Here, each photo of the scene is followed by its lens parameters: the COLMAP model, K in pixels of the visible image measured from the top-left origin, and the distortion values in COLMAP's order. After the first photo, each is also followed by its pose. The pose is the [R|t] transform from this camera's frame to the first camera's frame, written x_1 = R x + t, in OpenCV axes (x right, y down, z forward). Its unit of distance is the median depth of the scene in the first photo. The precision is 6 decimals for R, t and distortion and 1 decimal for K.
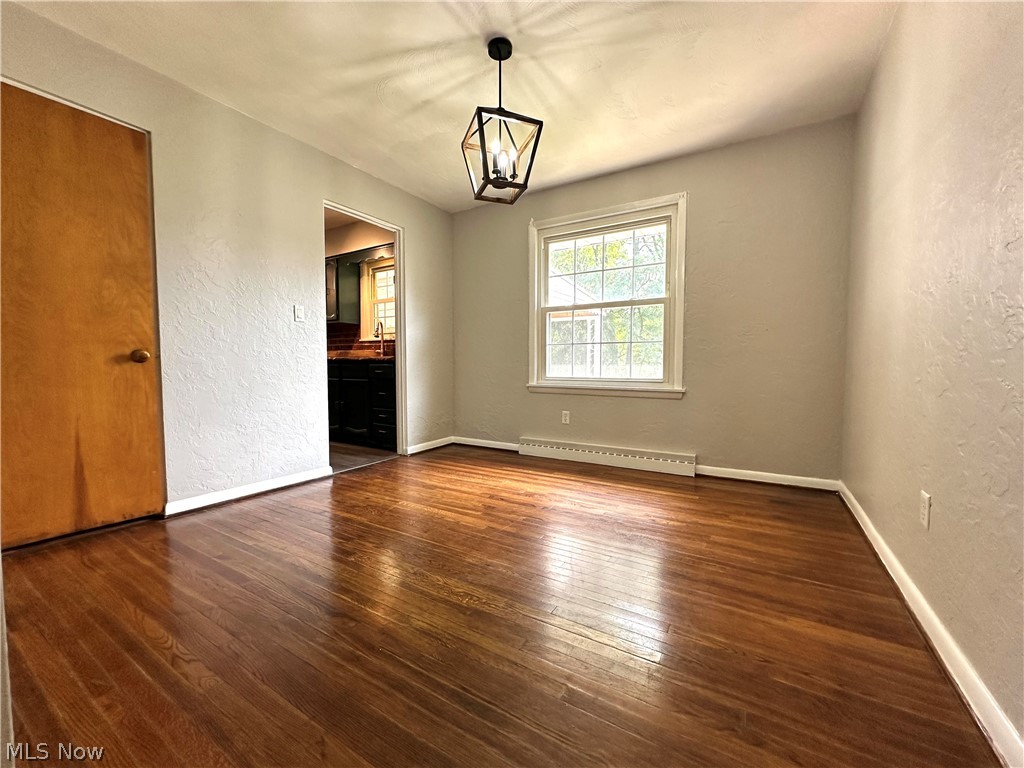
lens RADIAL K [[409.3, 0, 510.9], [0, 409.3, 383.8], [0, 0, 1]] dist [-0.003195, 0.000286]
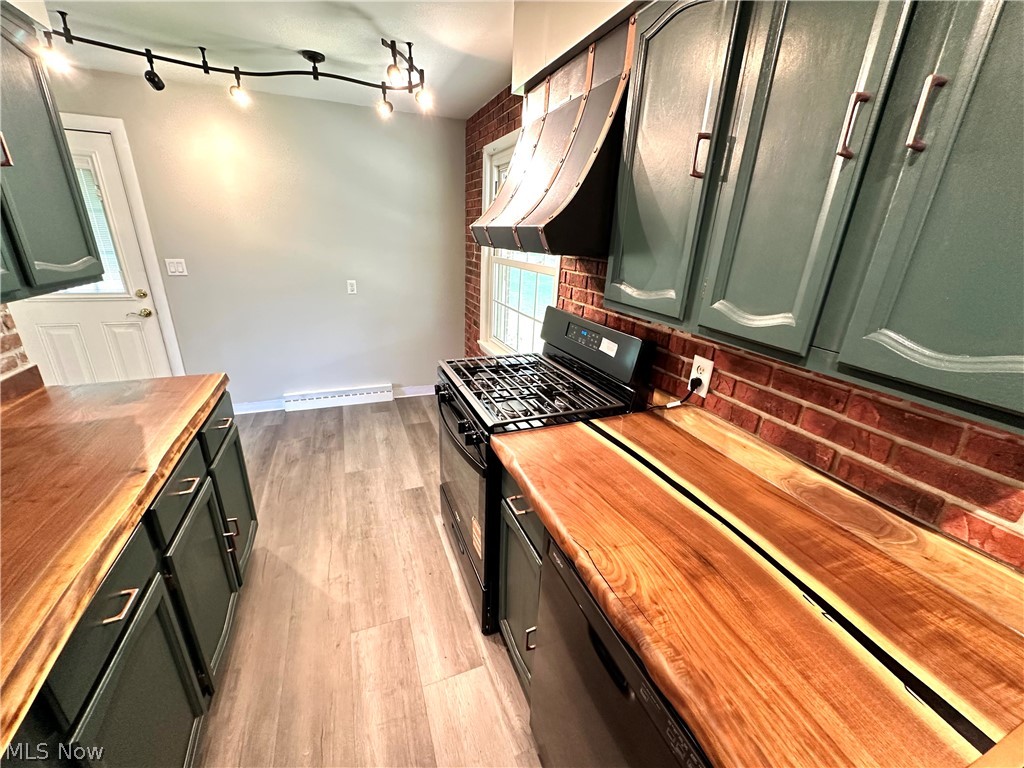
lens RADIAL K [[409.3, 0, 510.9], [0, 409.3, 383.8], [0, 0, 1]] dist [-0.003195, 0.000286]
pose [[0.799730, 0.238238, -0.551066, -0.459874], [-0.072701, 0.949569, 0.305013, -0.177773], [0.595941, -0.203865, 0.776719, 0.811983]]
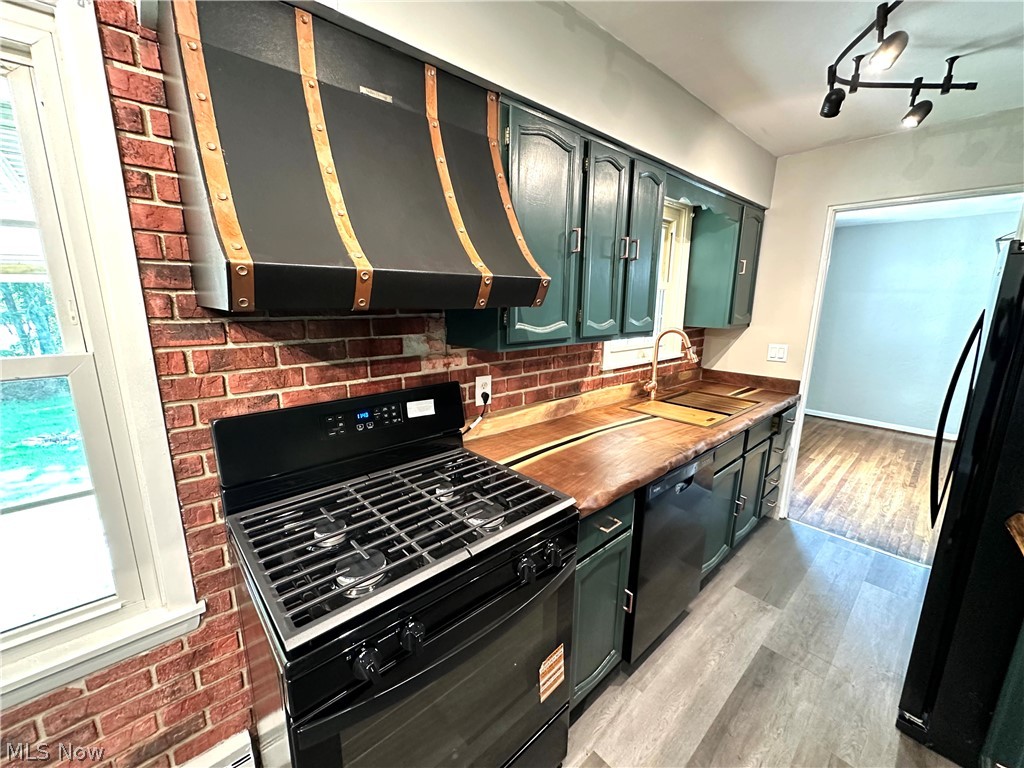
lens RADIAL K [[409.3, 0, 510.9], [0, 409.3, 383.8], [0, 0, 1]] dist [-0.003195, 0.000286]
pose [[0.284551, -0.192813, 0.939071, -0.824024], [0.040114, 0.981102, 0.189288, -0.179588], [-0.957821, -0.016192, 0.286908, 0.974219]]
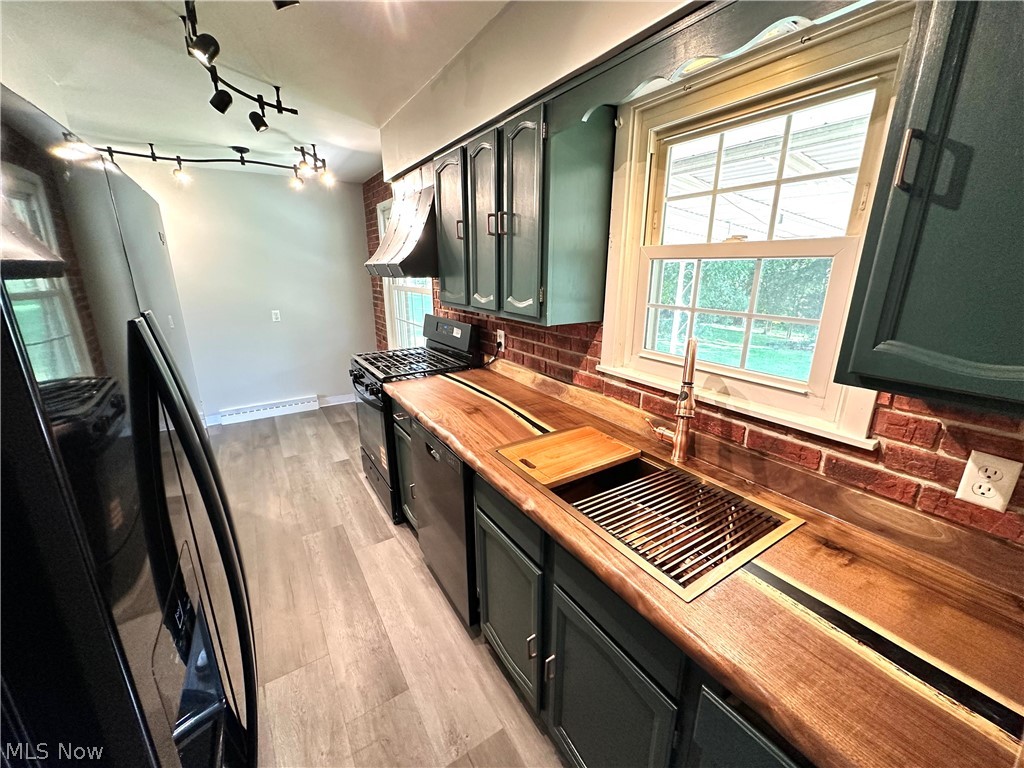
lens RADIAL K [[409.3, 0, 510.9], [0, 409.3, 383.8], [0, 0, 1]] dist [-0.003195, 0.000286]
pose [[0.899235, 0.120806, -0.420456, -0.290539], [-0.022533, 0.972629, 0.231266, -0.171948], [0.436886, -0.198489, 0.877344, 0.667831]]
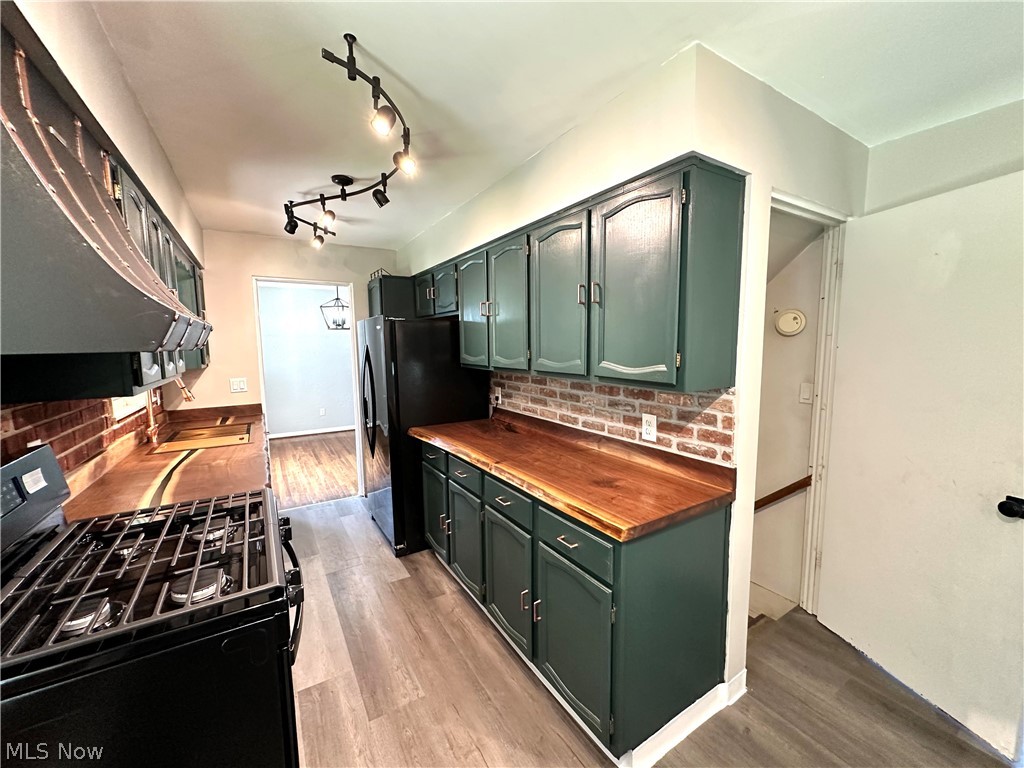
lens RADIAL K [[409.3, 0, 510.9], [0, 409.3, 383.8], [0, 0, 1]] dist [-0.003195, 0.000286]
pose [[-0.892428, -0.033981, 0.449909, -0.908421], [0.035947, 0.988635, 0.145973, -0.187246], [-0.449756, 0.146443, -0.881064, 1.183935]]
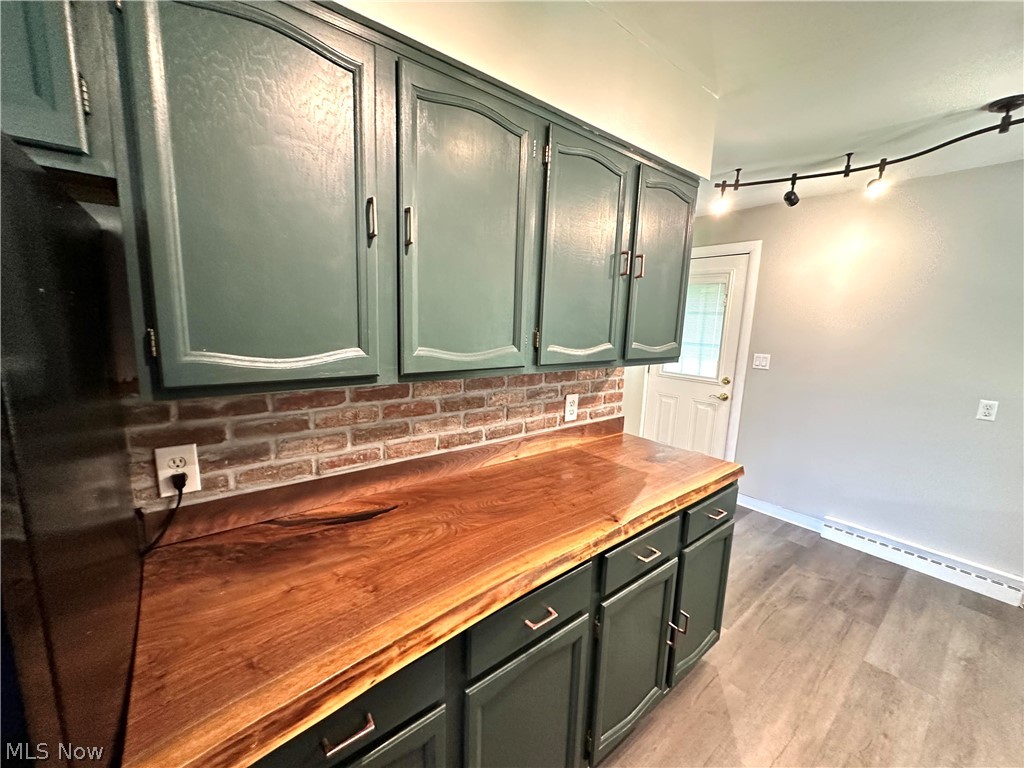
lens RADIAL K [[409.3, 0, 510.9], [0, 409.3, 383.8], [0, 0, 1]] dist [-0.003195, 0.000286]
pose [[-0.339042, 0.144148, -0.929662, -0.489229], [-0.080691, 0.980094, 0.181395, -0.171834], [0.937304, 0.136516, -0.320662, 0.862160]]
